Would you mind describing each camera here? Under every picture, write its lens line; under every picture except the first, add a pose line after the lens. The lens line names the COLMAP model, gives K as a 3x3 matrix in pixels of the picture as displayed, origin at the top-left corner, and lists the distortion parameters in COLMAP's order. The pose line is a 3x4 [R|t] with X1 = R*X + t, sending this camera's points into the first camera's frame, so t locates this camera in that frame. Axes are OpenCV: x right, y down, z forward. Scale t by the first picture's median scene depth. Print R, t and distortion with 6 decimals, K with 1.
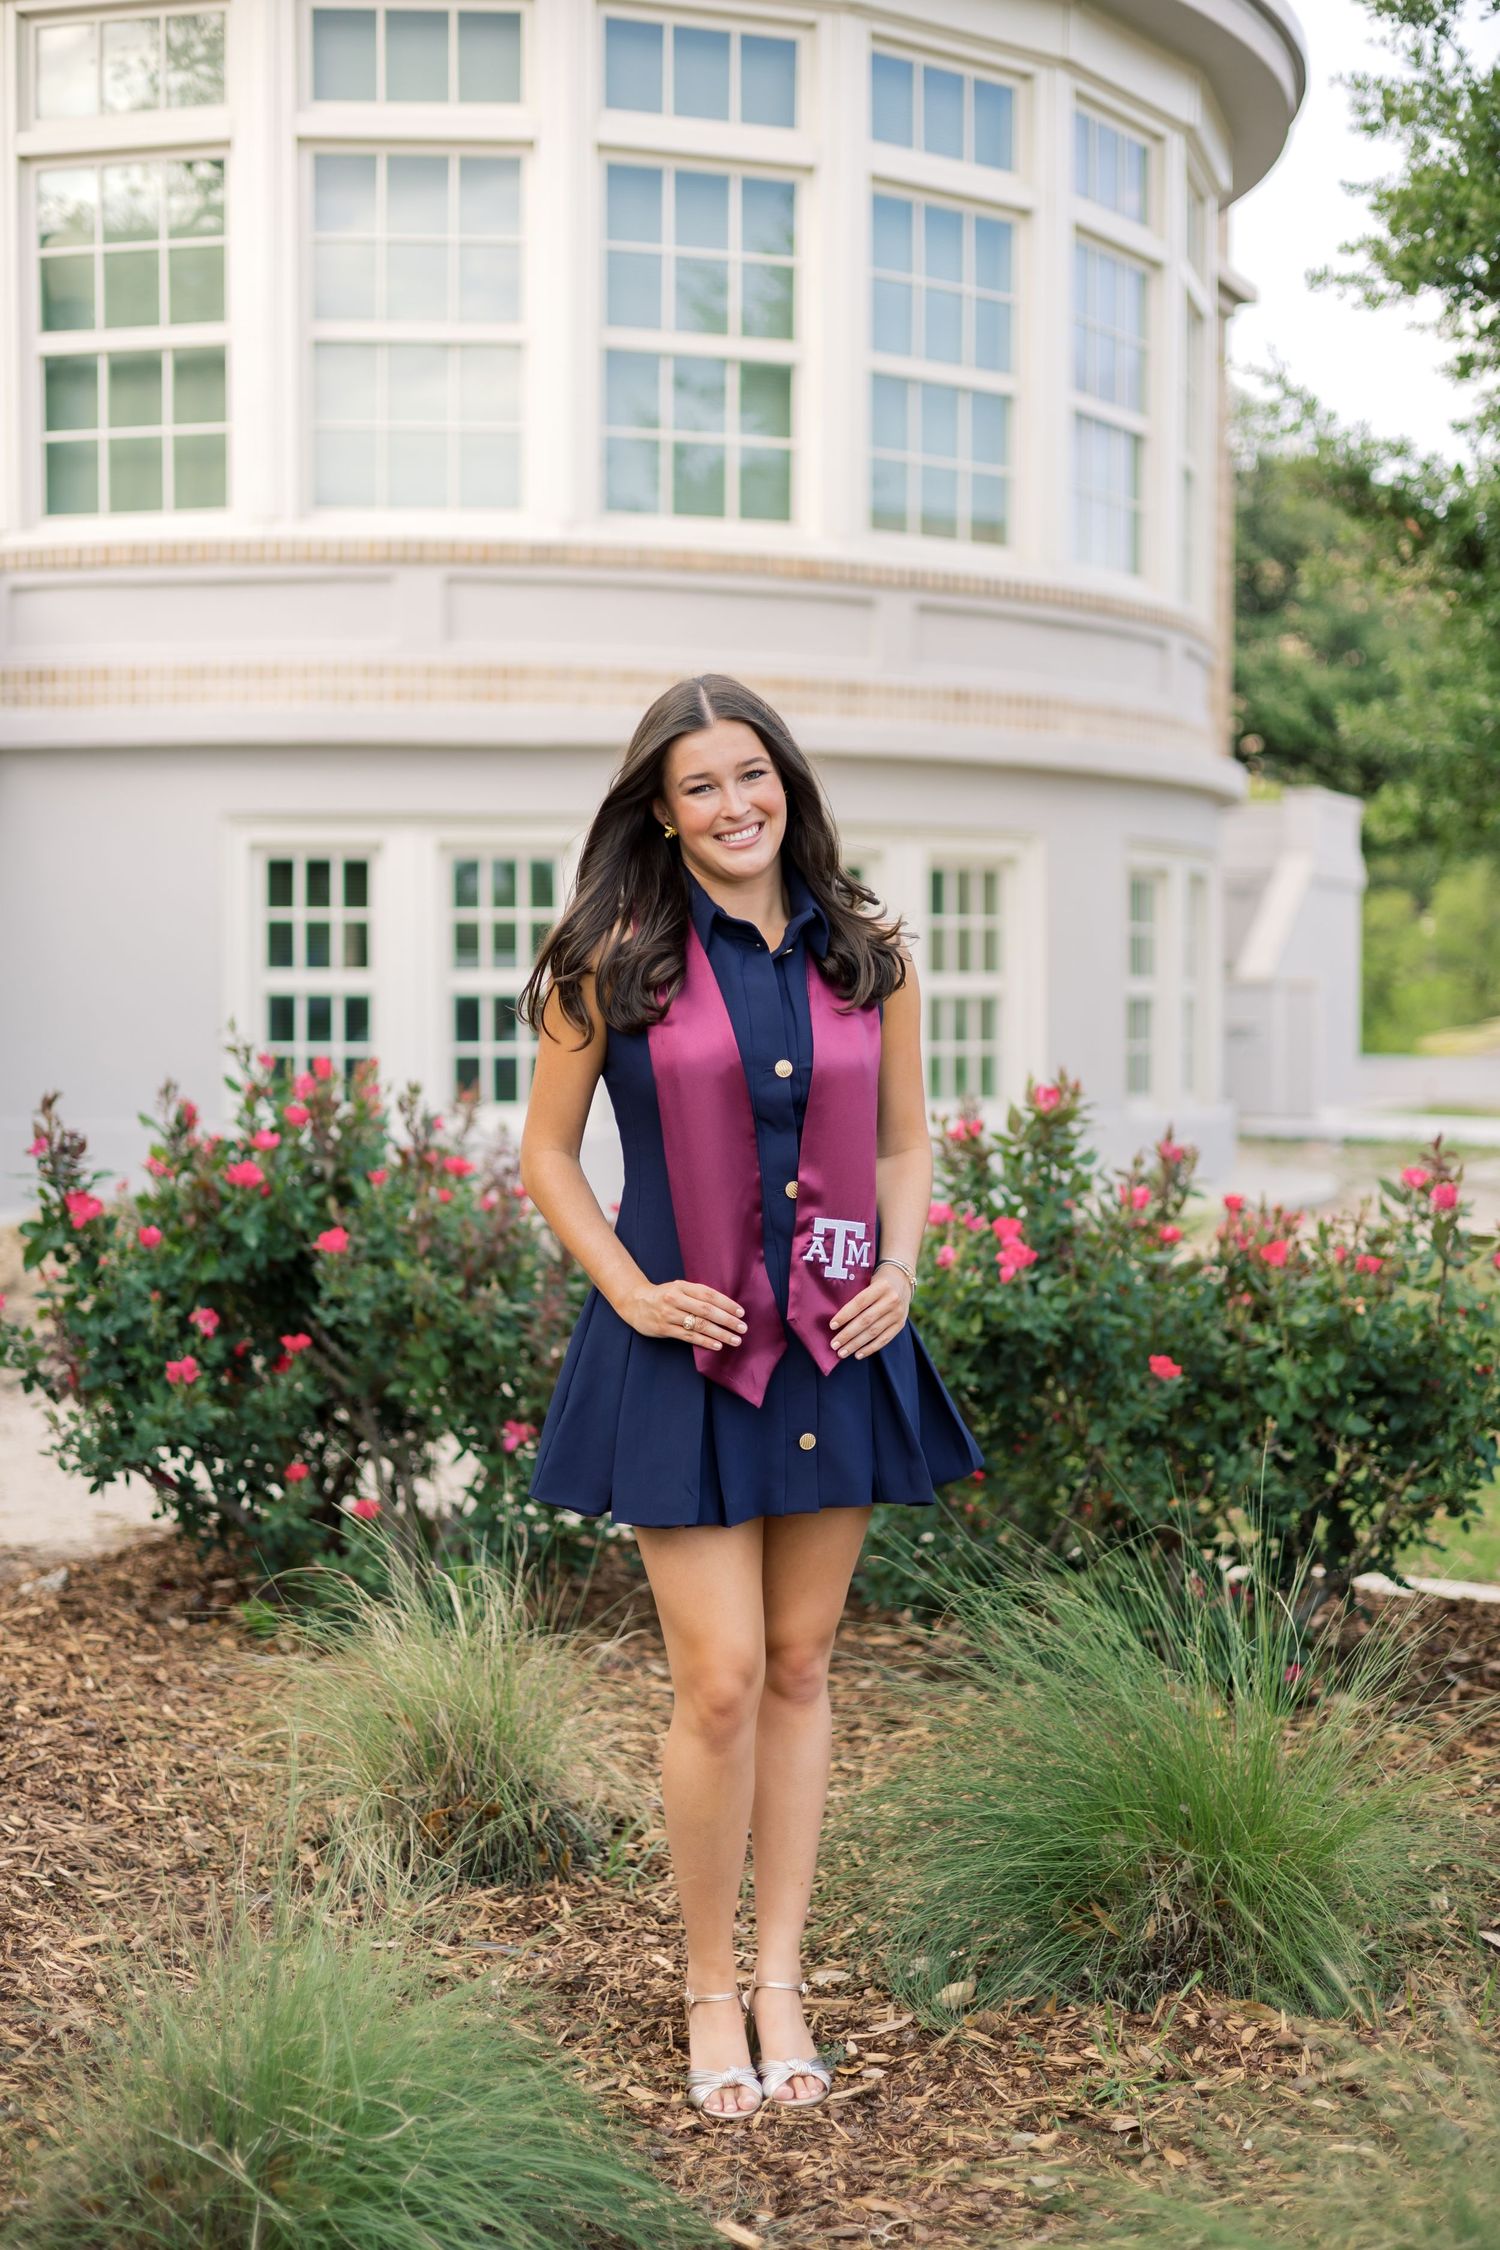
lens RADIAL K [[3408.8, 0, 750.0], [0, 3408.8, 1125.0], [0, 0, 1]] dist [0.031764, -0.053930]
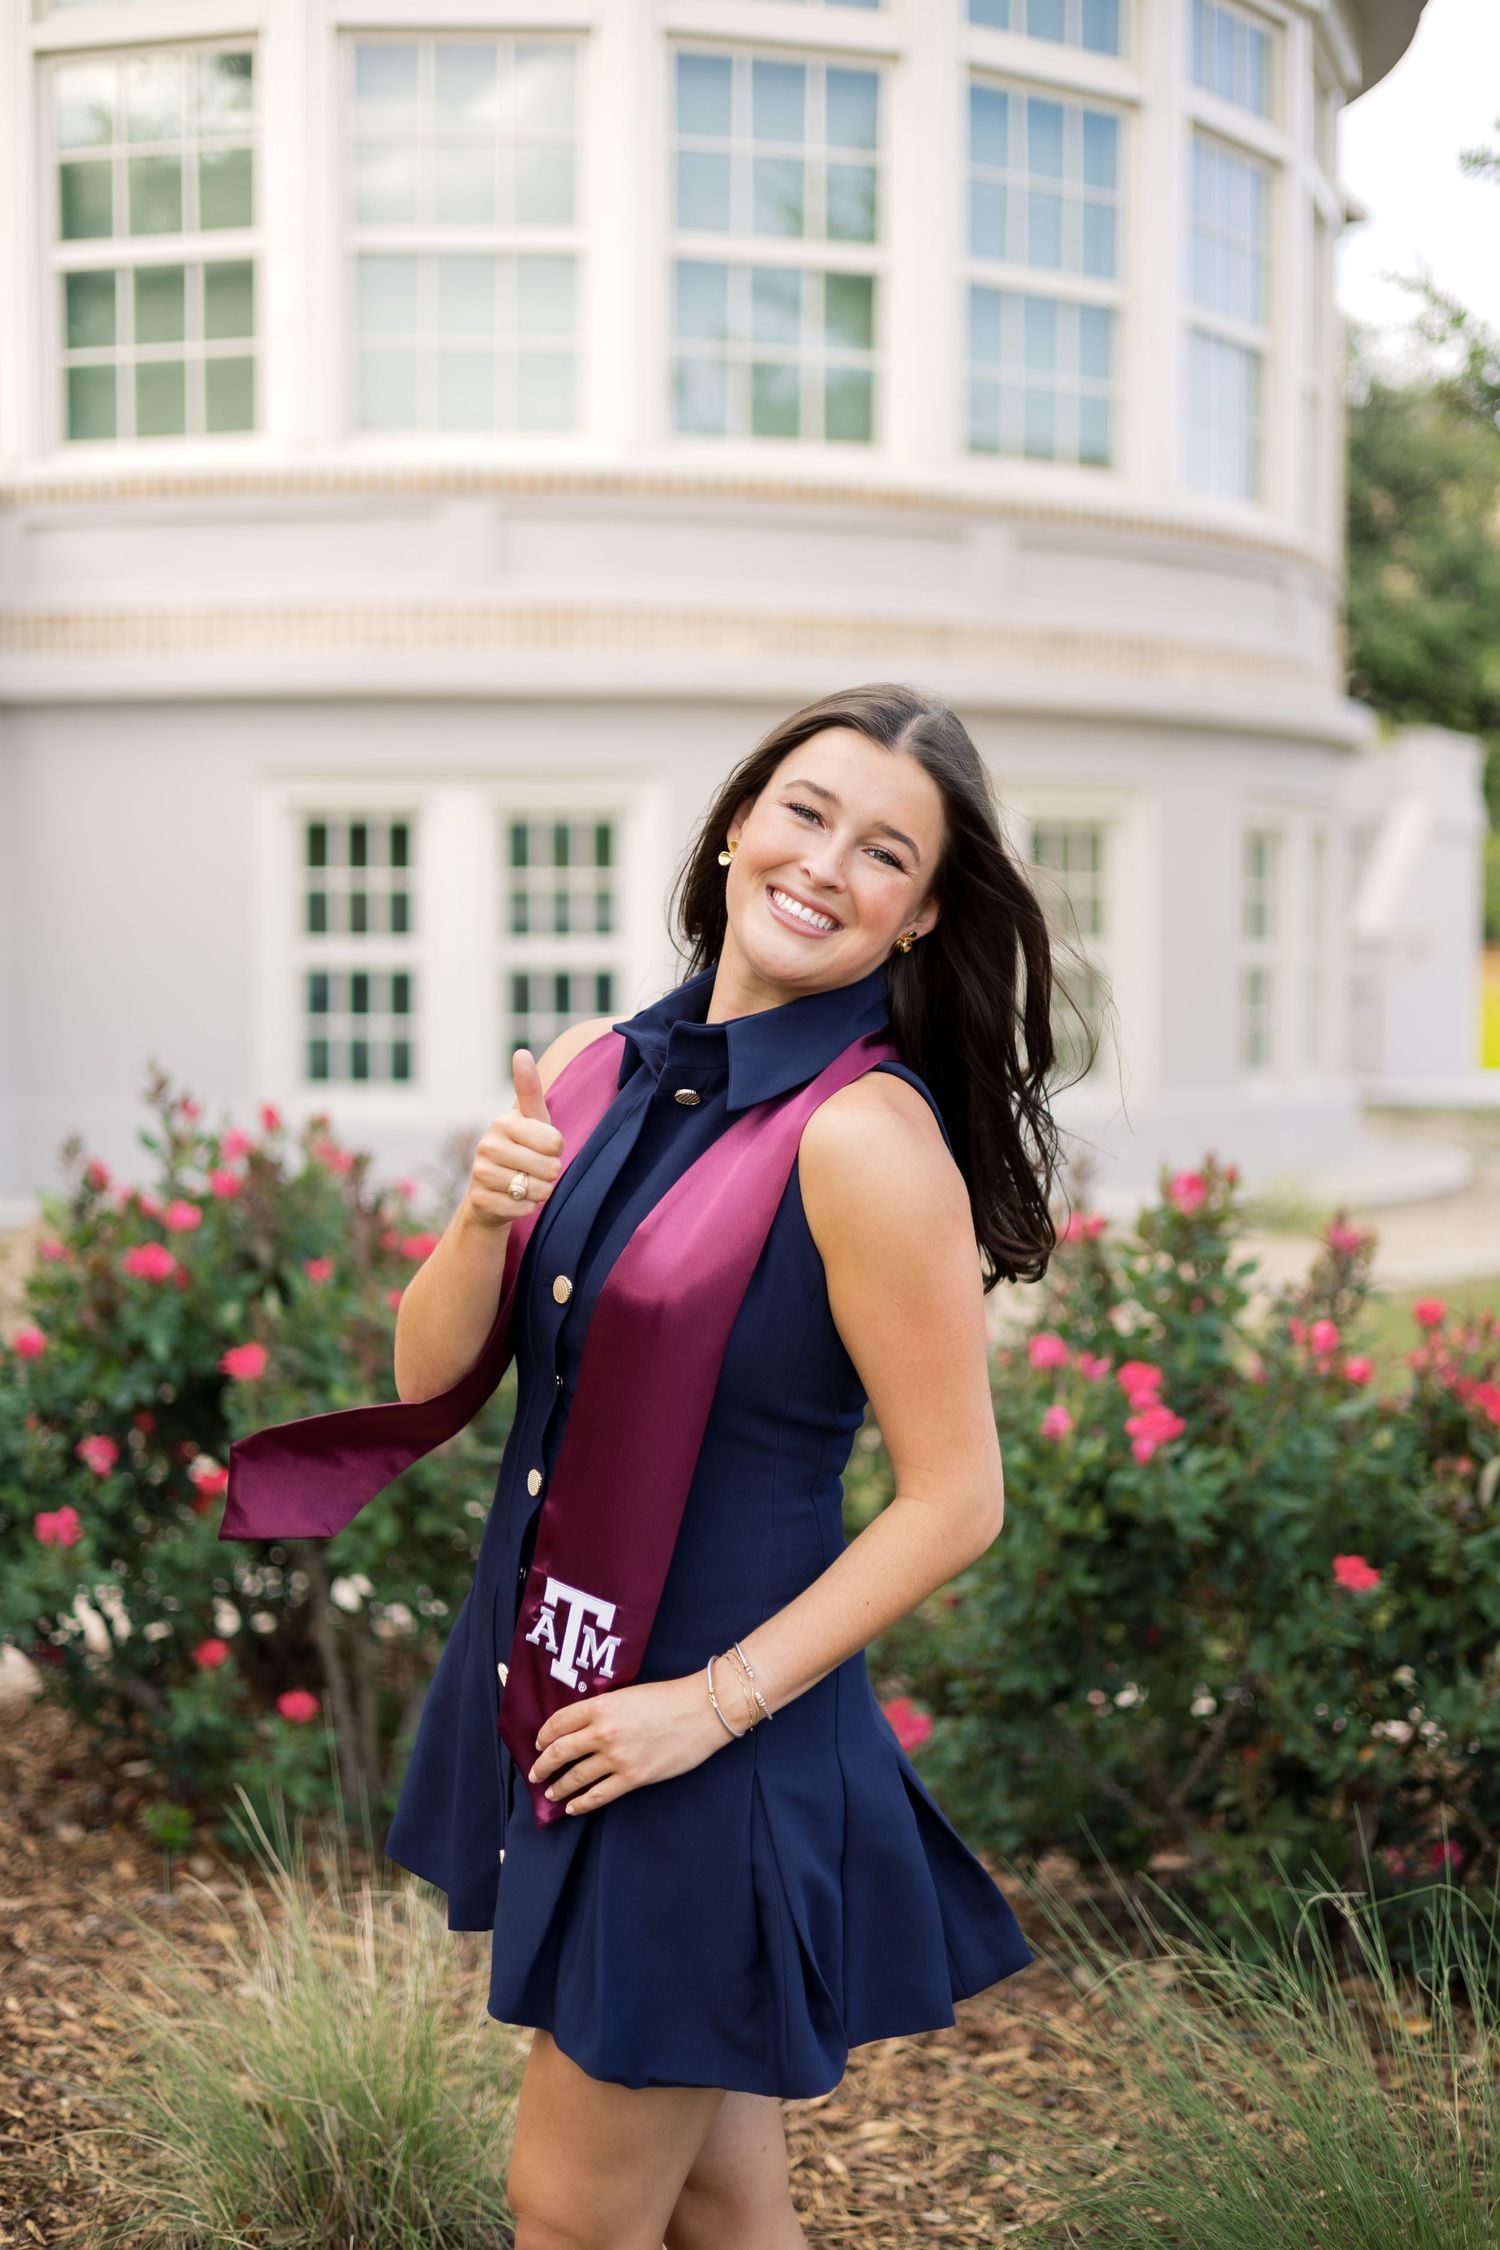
lens RADIAL K [[3340.4, 0, 722.4], [0, 3340.4, 1164.1], [0, 0, 1]] dist [0.009061, 0.036820]
pose [[0.999301, 0.002120, -0.037333, 0.004765], [-0.000931, 0.999493, 0.031827, -0.014033], [0.037382, -0.031770, 0.998796, 0.104354]]
